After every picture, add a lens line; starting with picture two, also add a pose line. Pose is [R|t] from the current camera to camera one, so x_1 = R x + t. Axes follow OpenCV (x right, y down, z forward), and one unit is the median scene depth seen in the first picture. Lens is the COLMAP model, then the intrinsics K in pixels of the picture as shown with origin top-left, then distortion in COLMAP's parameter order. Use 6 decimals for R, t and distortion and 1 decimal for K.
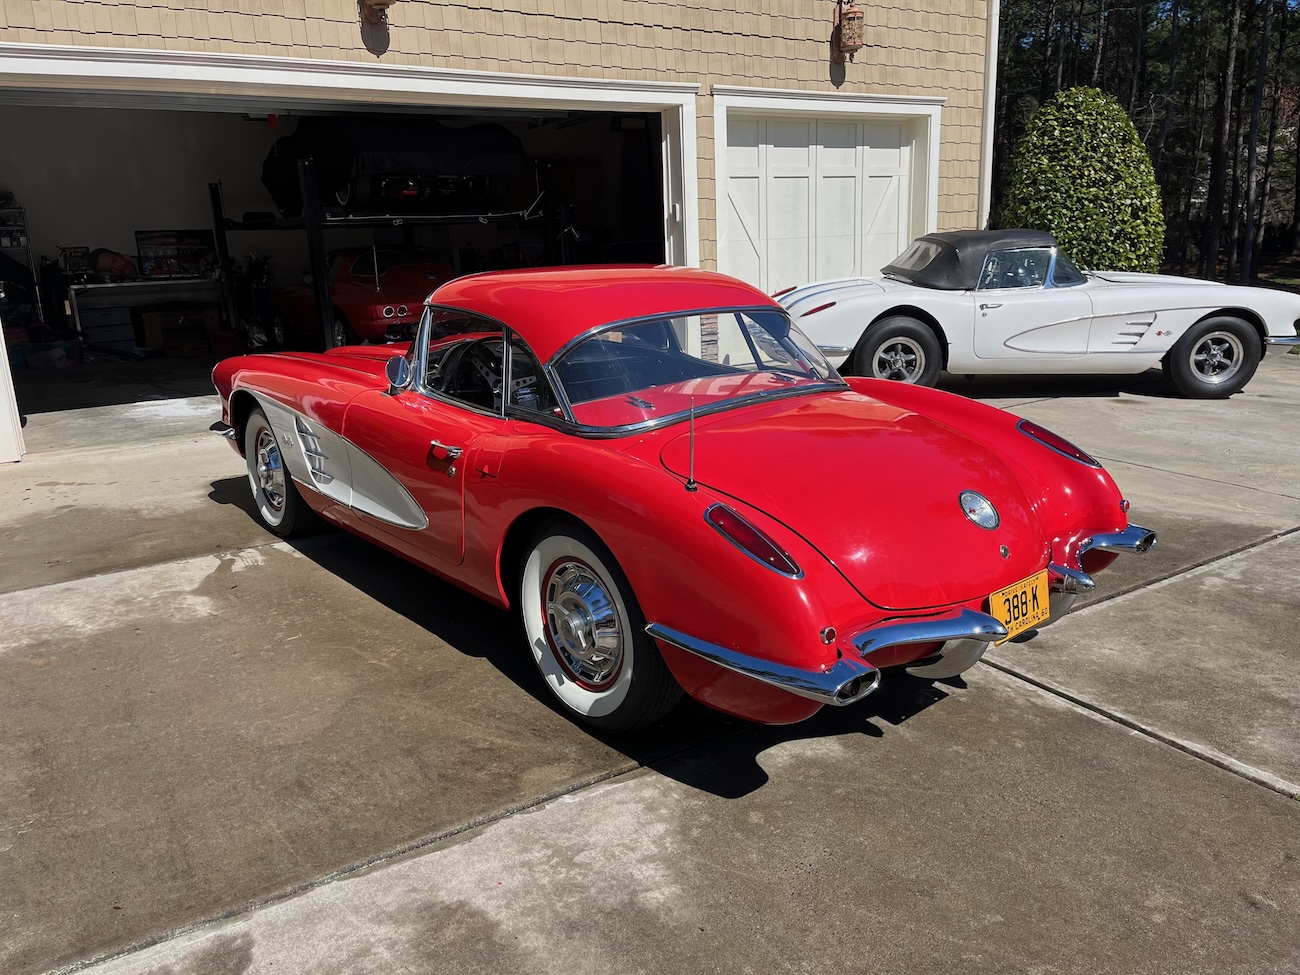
lens RADIAL K [[970.1, 0, 647.1], [0, 970.1, 487.4], [0, 0, 1]] dist [0.028576, -0.028120]
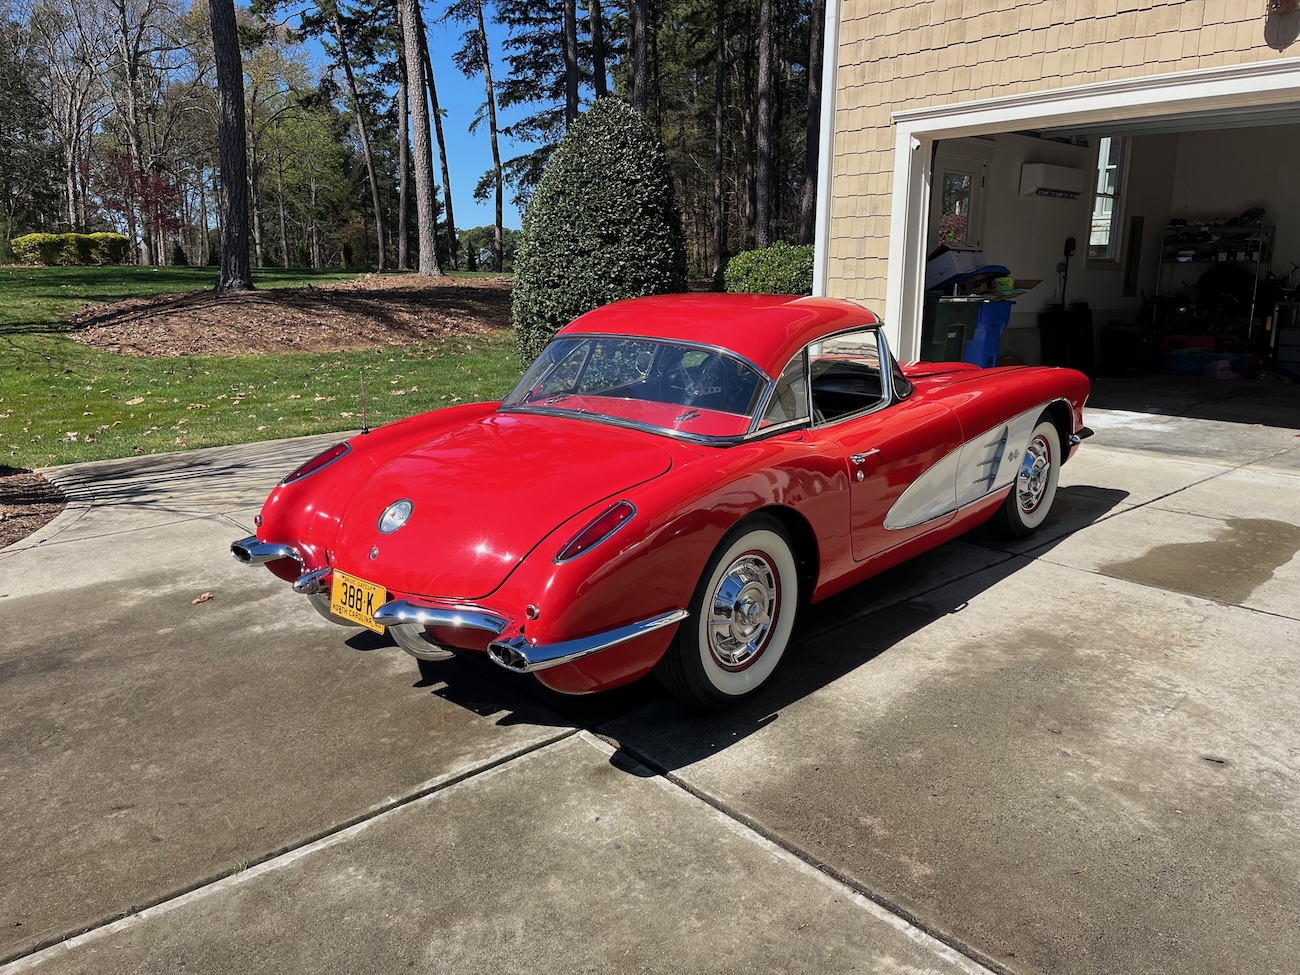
lens RADIAL K [[970.1, 0, 648.6], [0, 970.1, 483.8], [0, 0, 1]] dist [0.028576, -0.028120]
pose [[0.154941, 0.251862, -0.955279, 1.260709], [-0.262914, 0.942598, 0.205875, -0.278200], [0.952297, 0.219258, 0.212265, 0.891963]]
